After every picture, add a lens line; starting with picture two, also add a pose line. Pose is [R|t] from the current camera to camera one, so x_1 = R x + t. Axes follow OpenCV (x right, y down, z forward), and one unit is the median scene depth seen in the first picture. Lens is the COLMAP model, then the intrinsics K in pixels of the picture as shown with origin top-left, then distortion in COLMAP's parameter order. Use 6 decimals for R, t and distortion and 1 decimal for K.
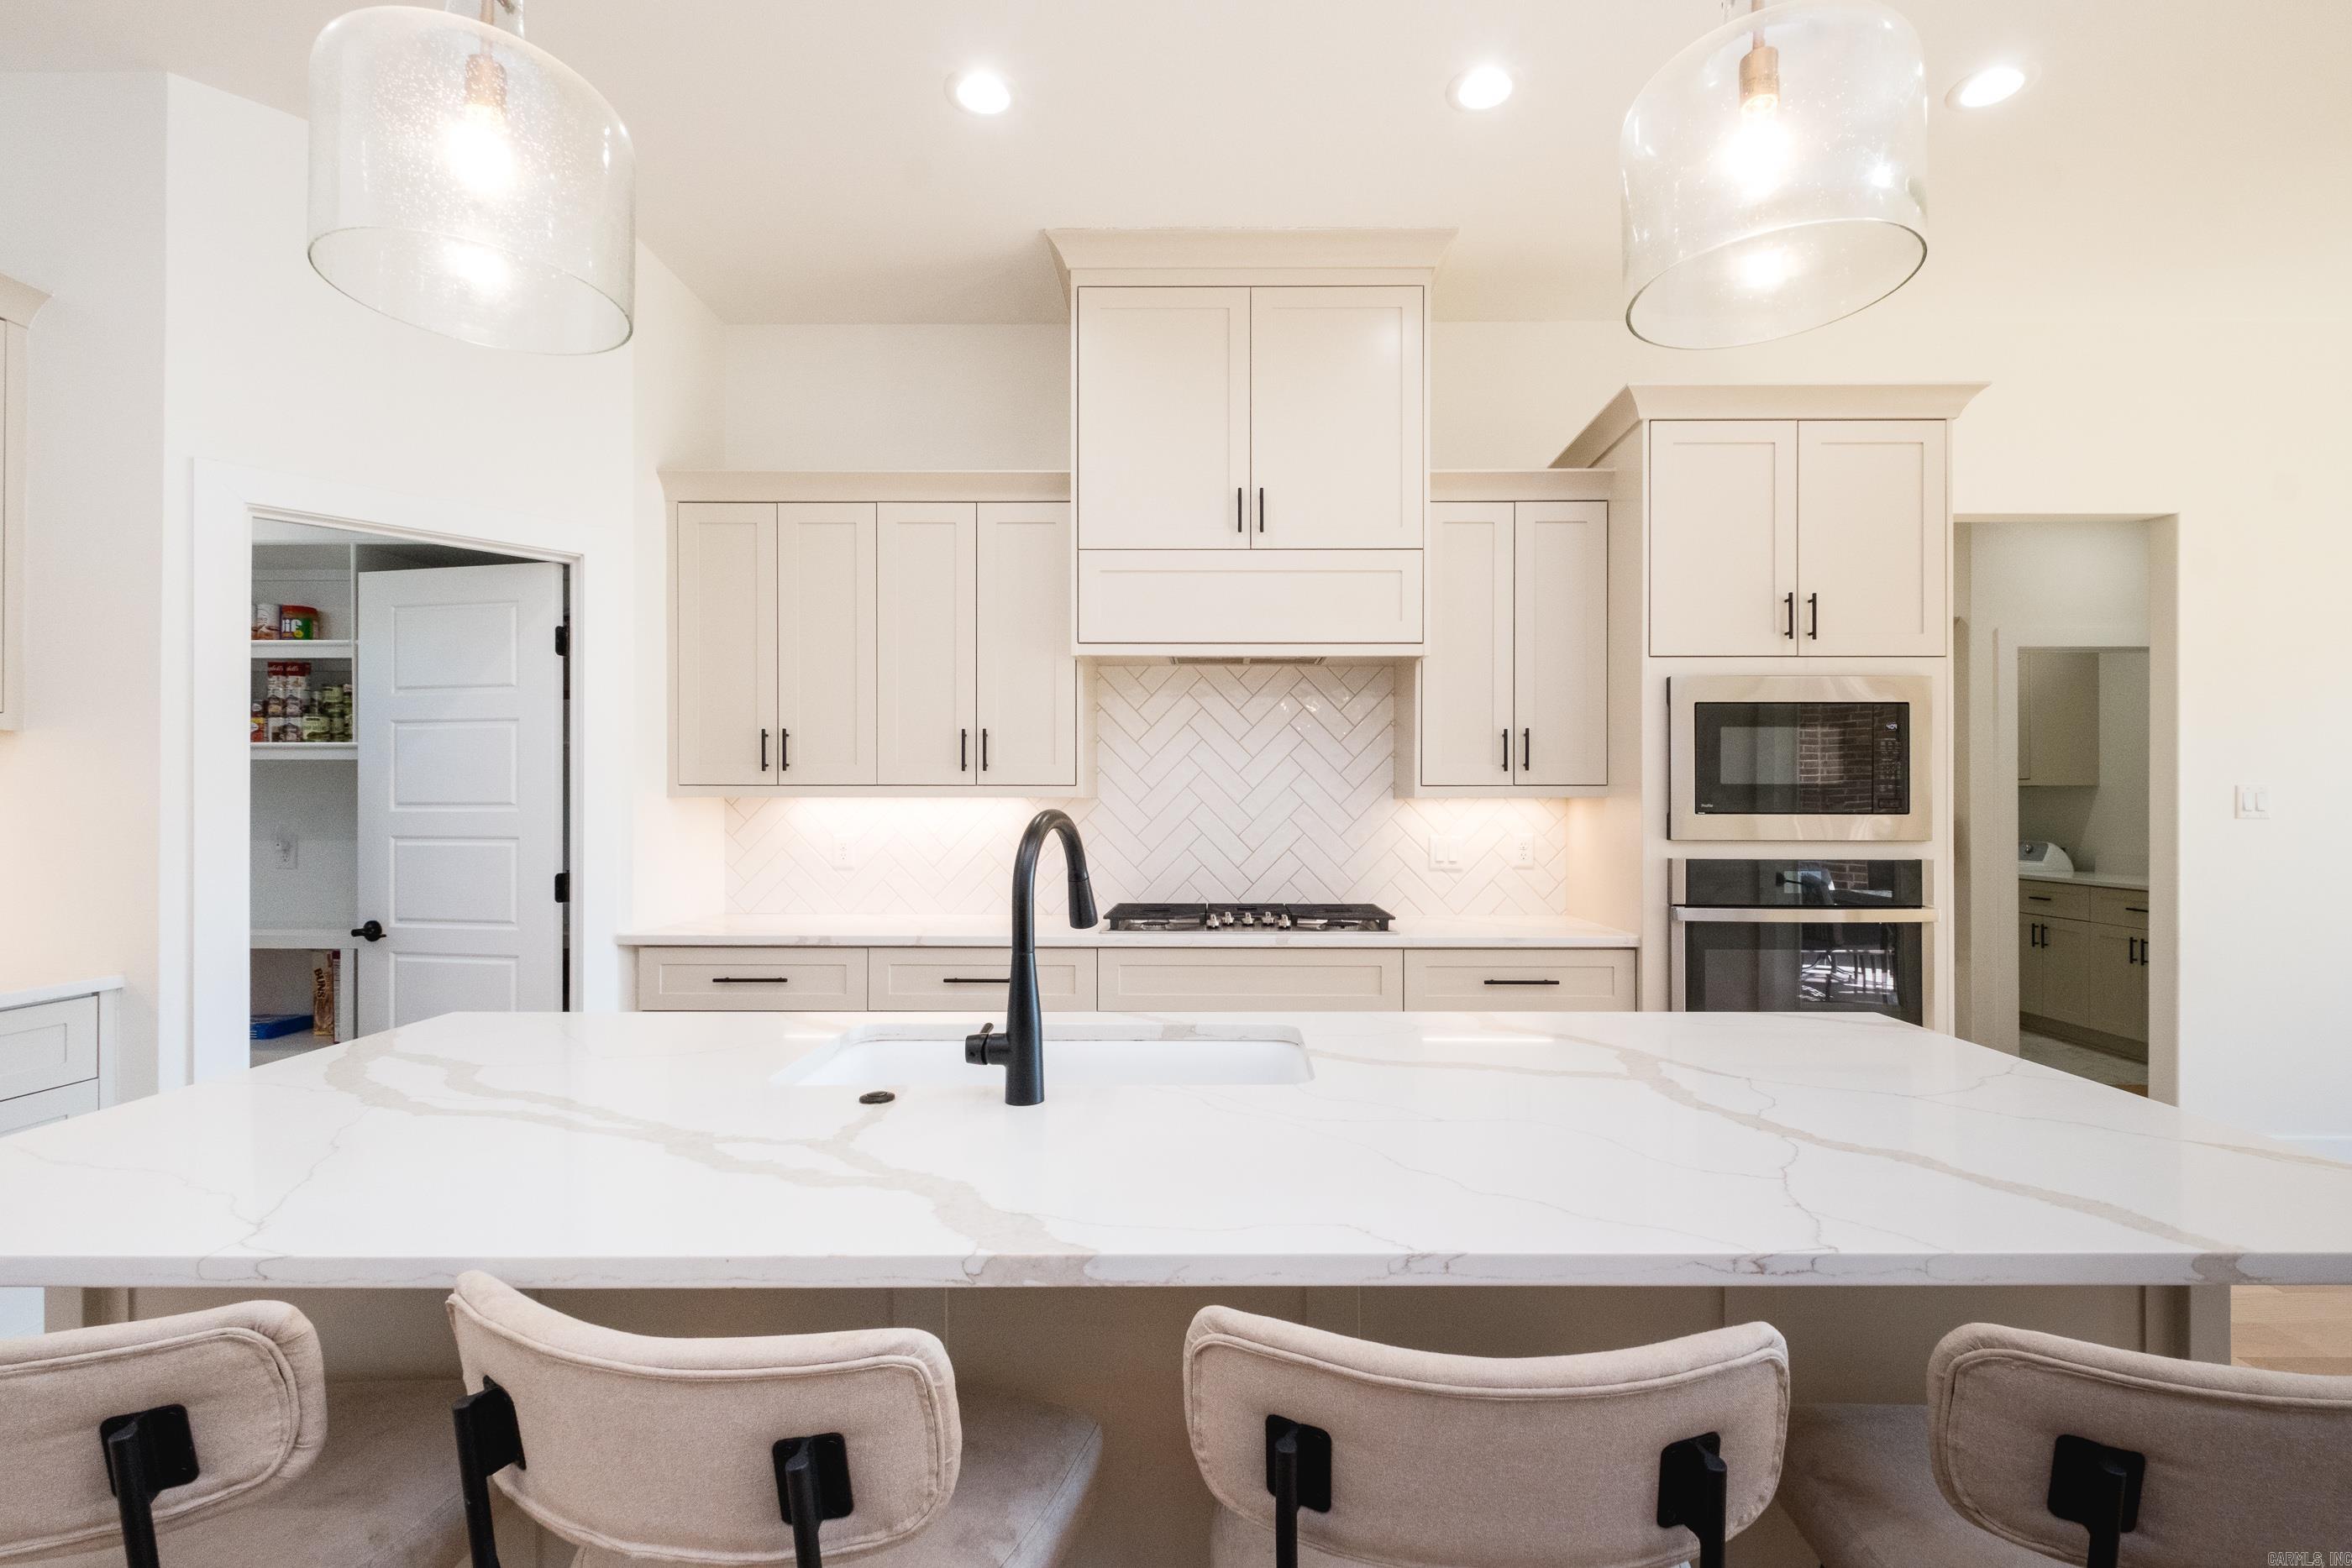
lens RADIAL K [[1013.7, 0, 1217.2], [0, 1013.7, 798.4], [0, 0, 1]] dist [-0.000895, -0.000038]
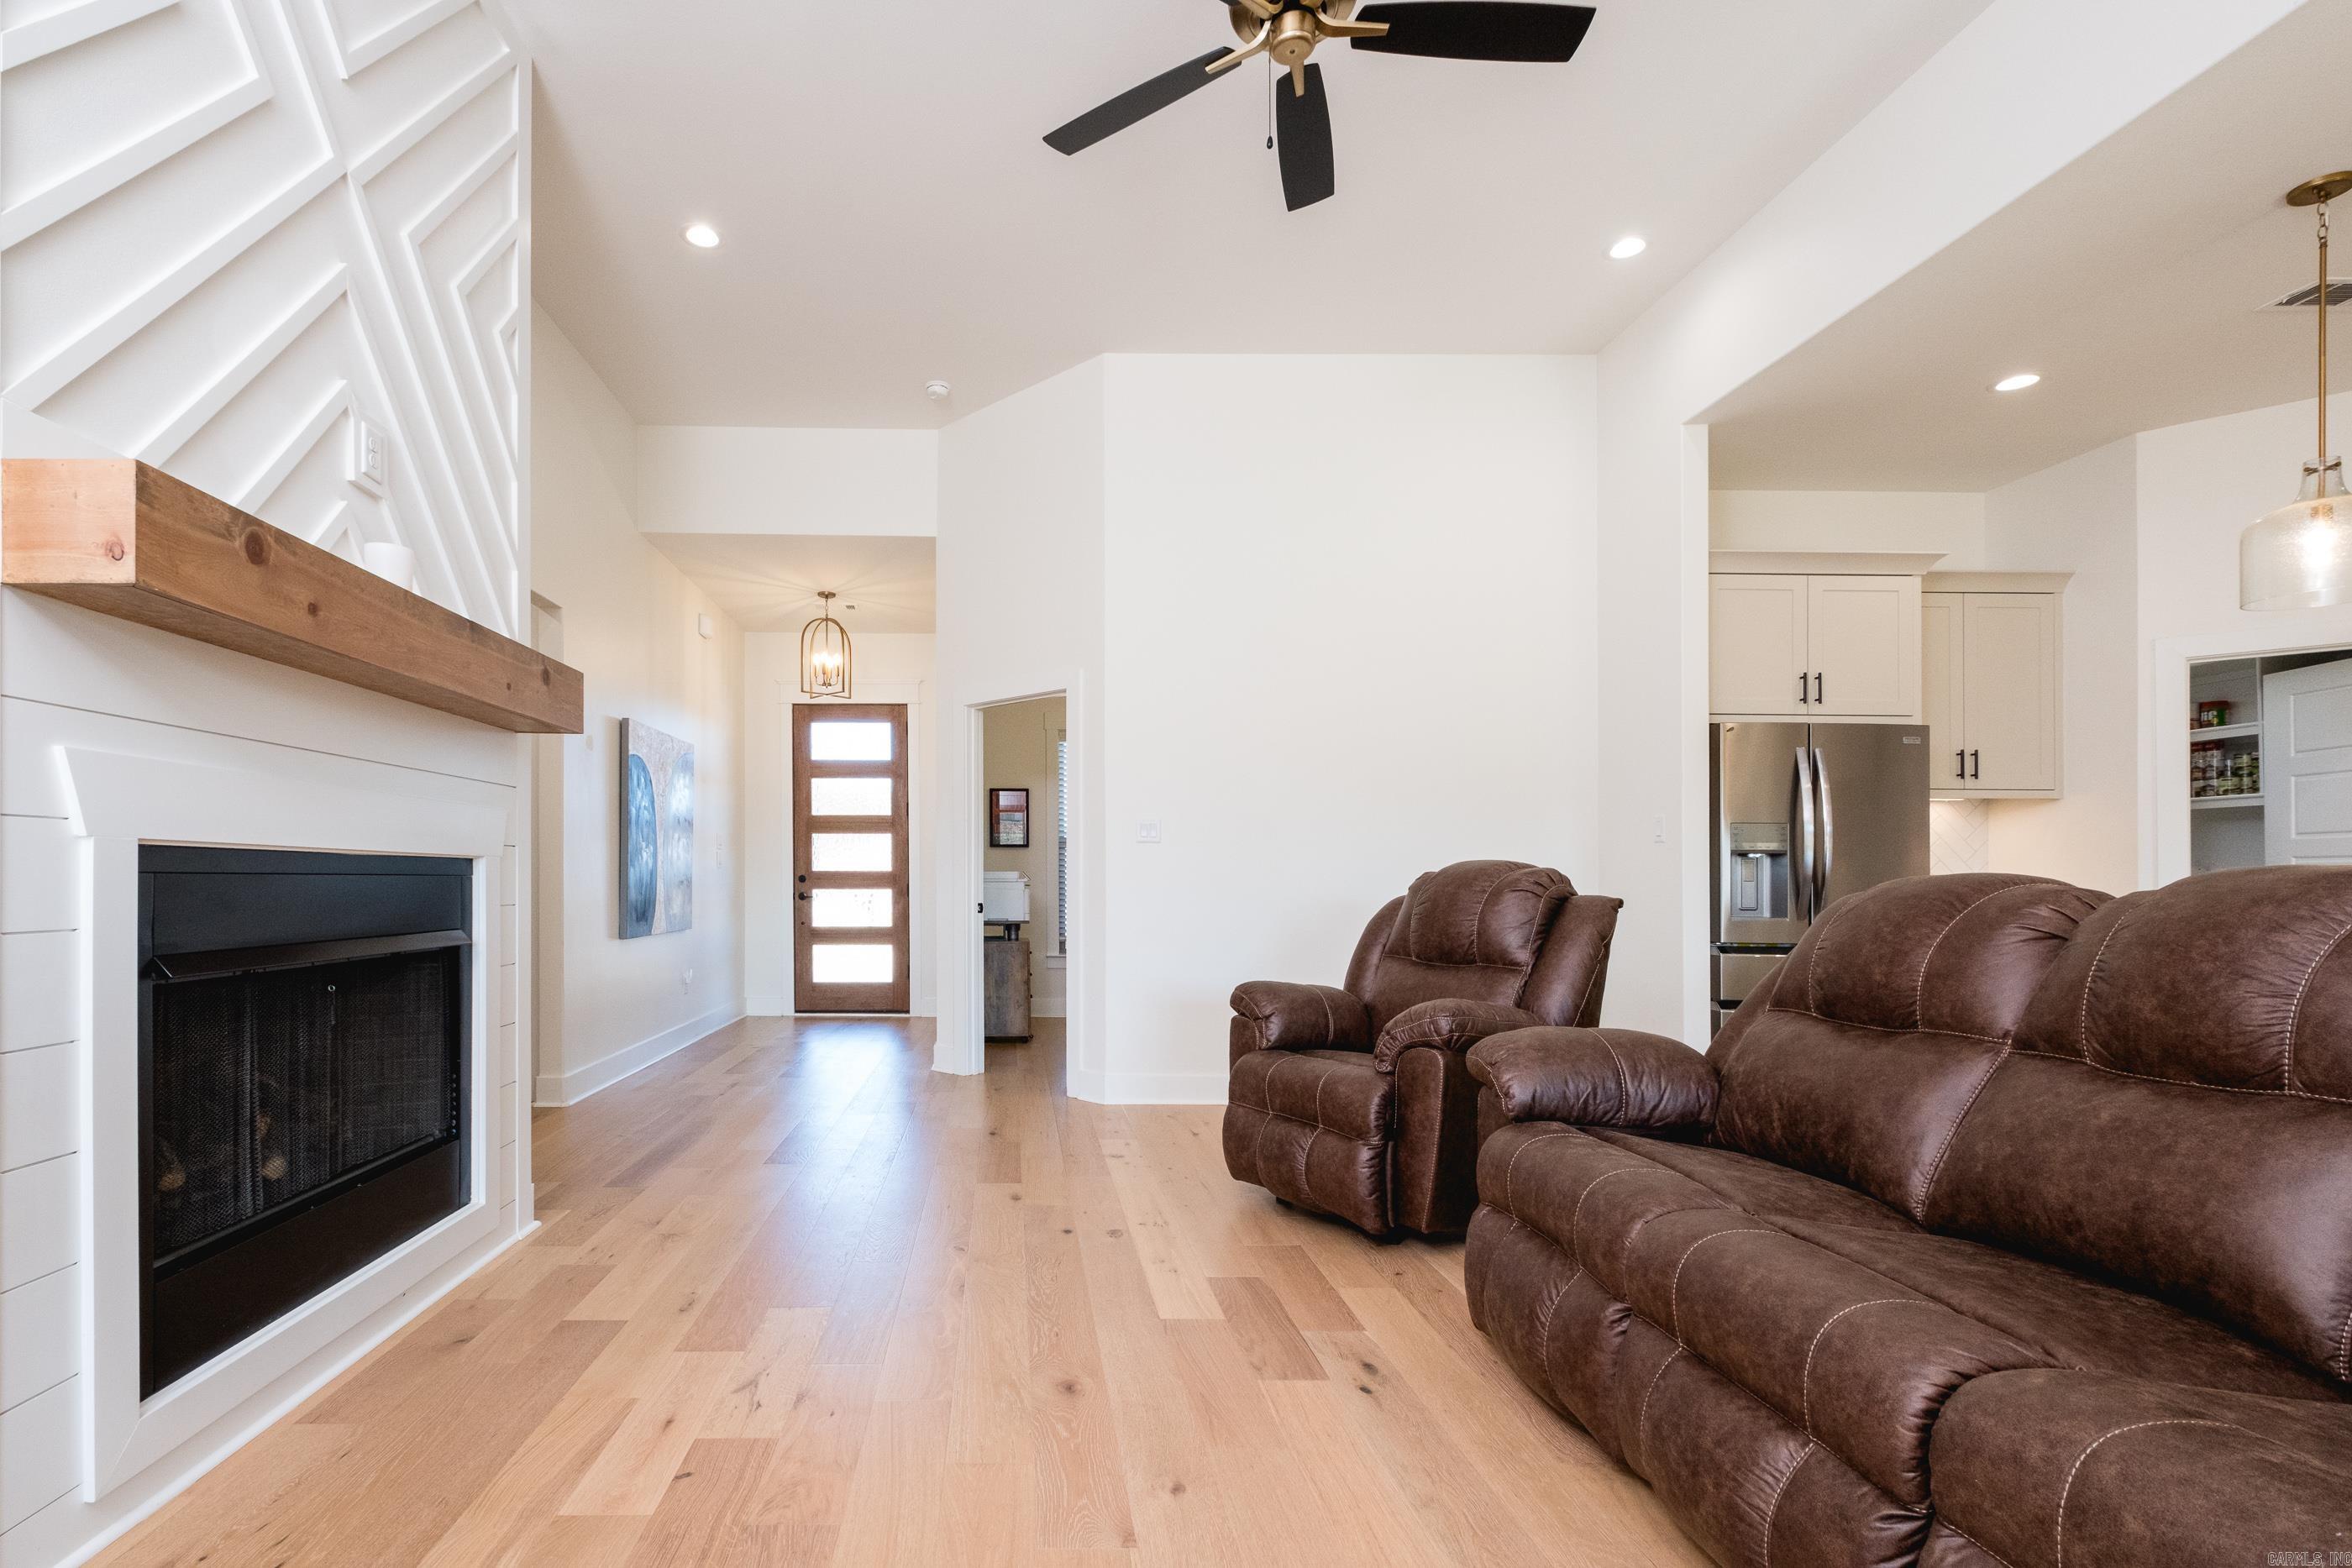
lens RADIAL K [[1062.3, 0, 1009.4], [0, 1062.3, 868.4], [0, 0, 1]] dist [-0.000019, -0.001065]
pose [[0.000398, -0.008202, -0.999966, 0.701203], [-0.000284, 0.999966, -0.008202, 0.069434], [1.000000, 0.000287, 0.000395, -0.835644]]
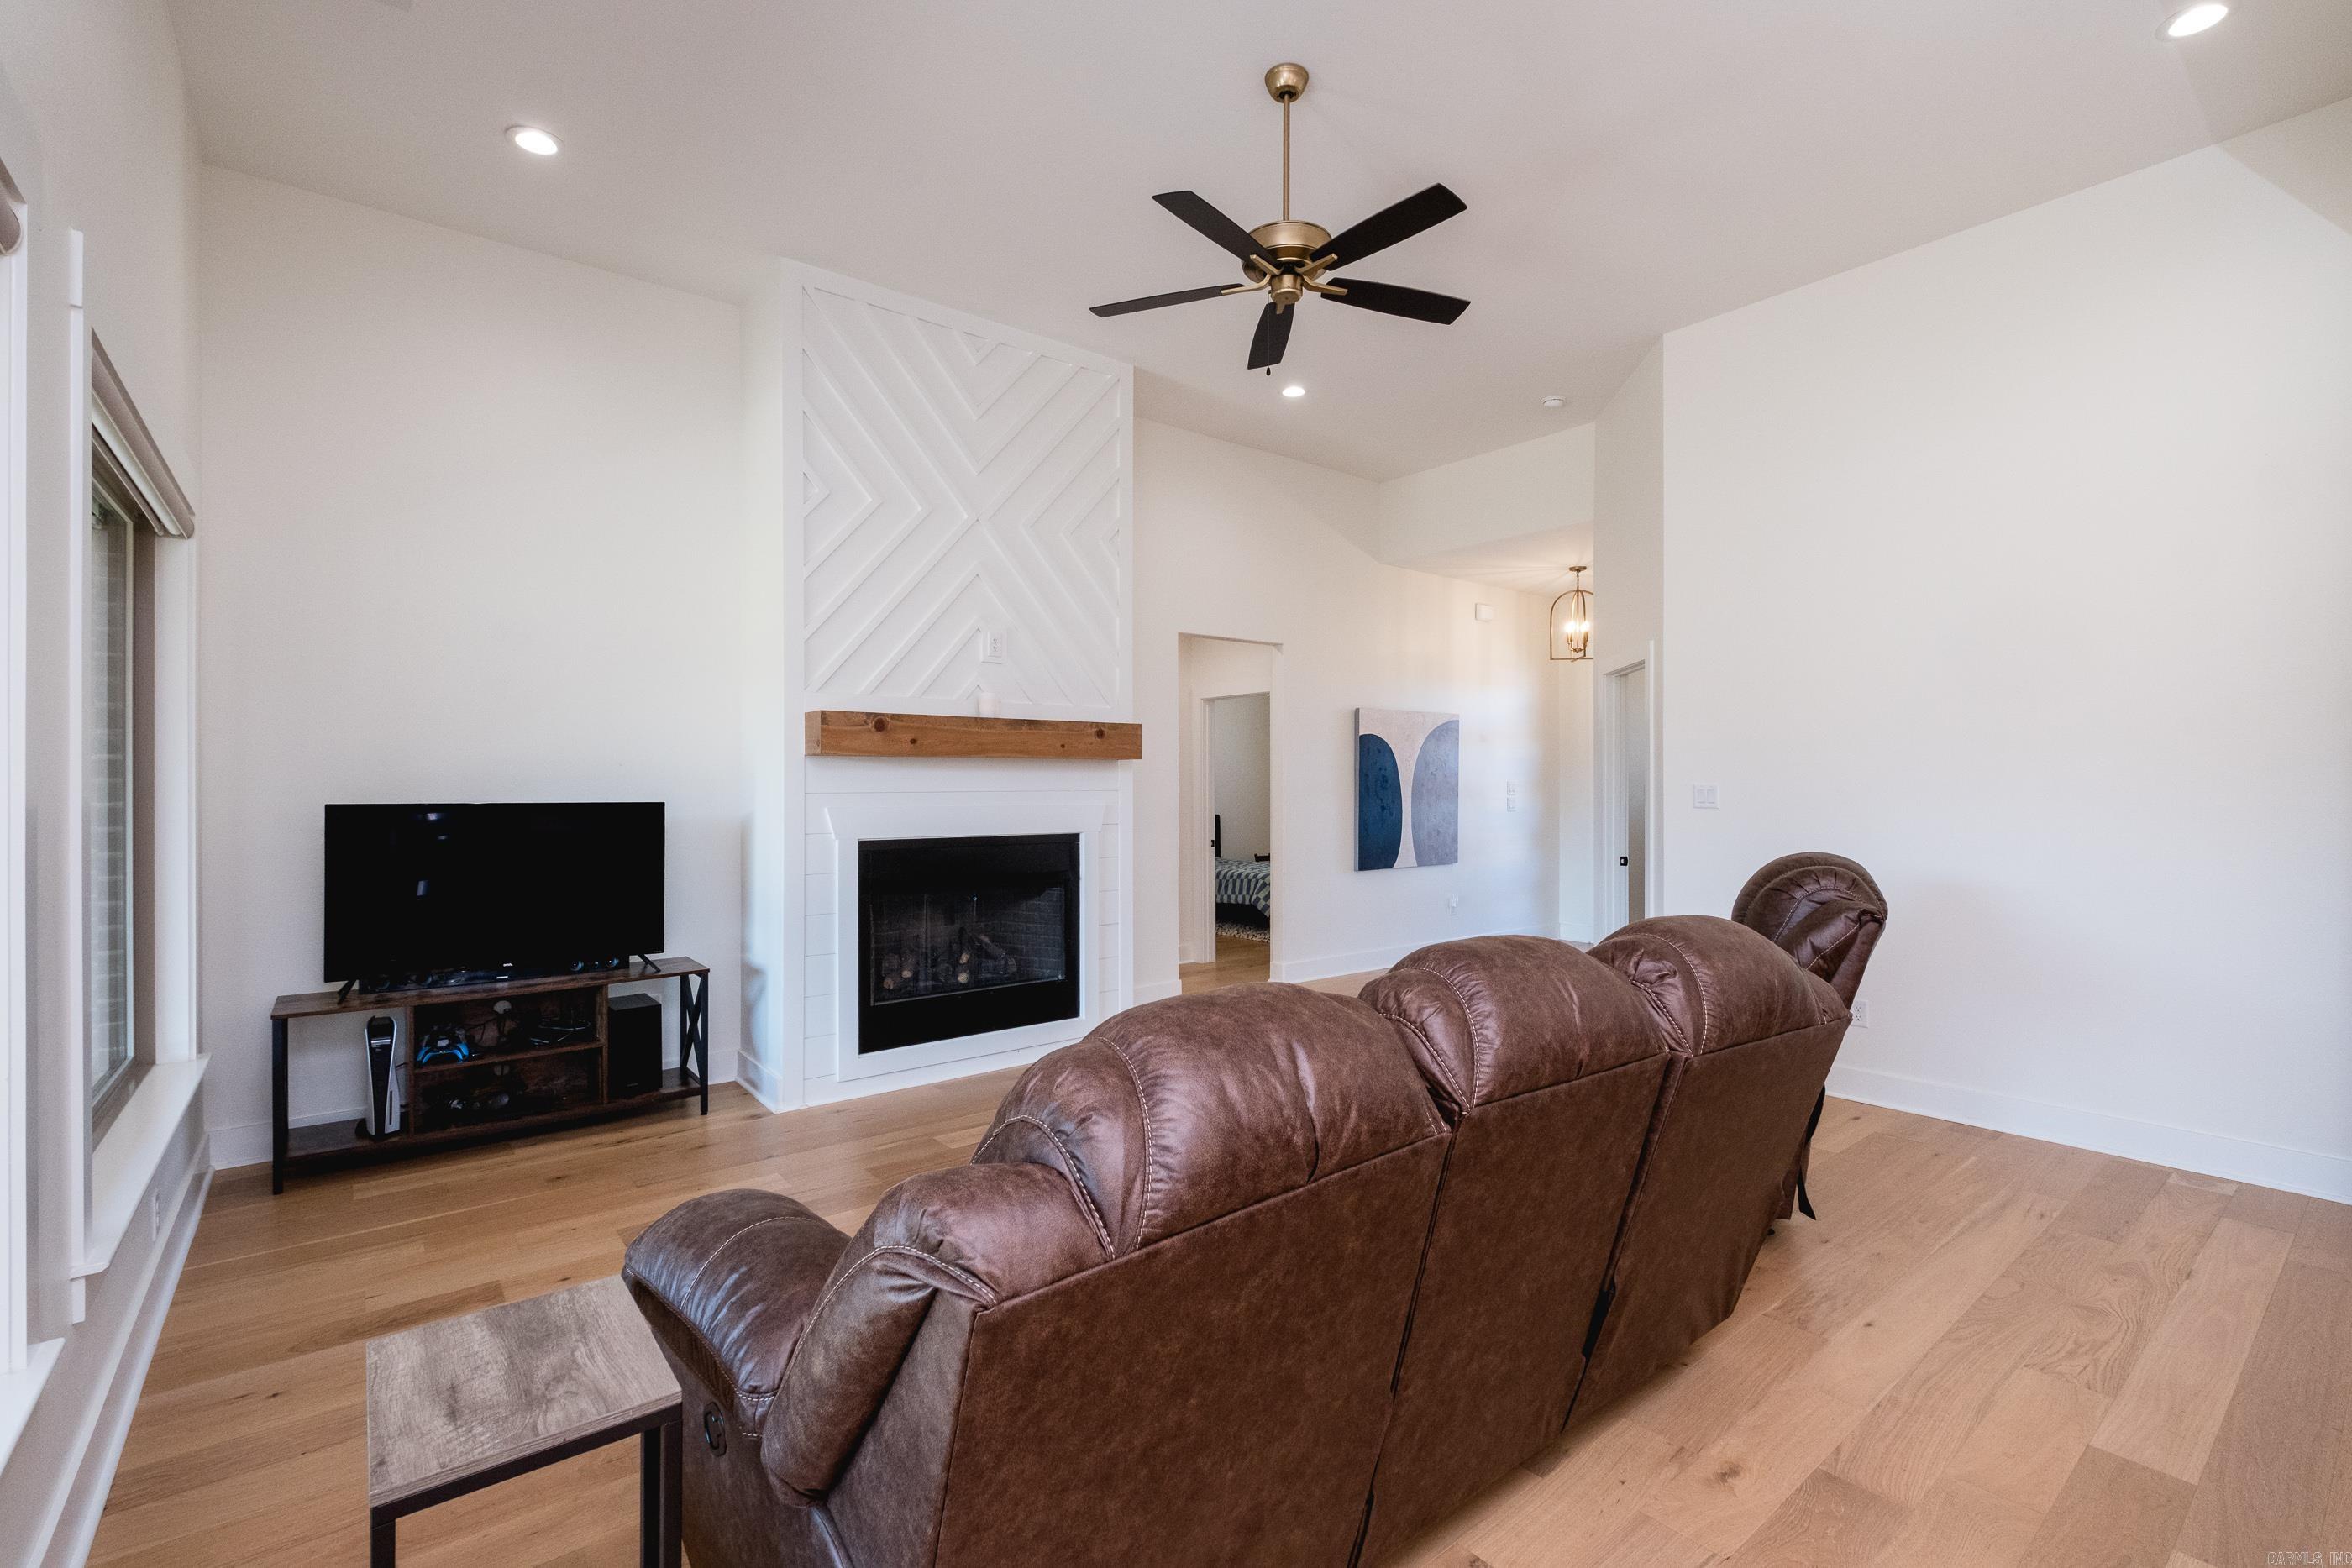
lens RADIAL K [[1027.8, 0, 1176.0], [0, 1027.8, 784.0], [0, 0, 1]] dist [0.011046, 0.000027]
pose [[-0.783350, -0.000707, -0.621581, 0.685636], [0.003353, 0.999980, -0.005364, -0.021084], [0.621572, -0.006286, -0.783332, 0.138413]]
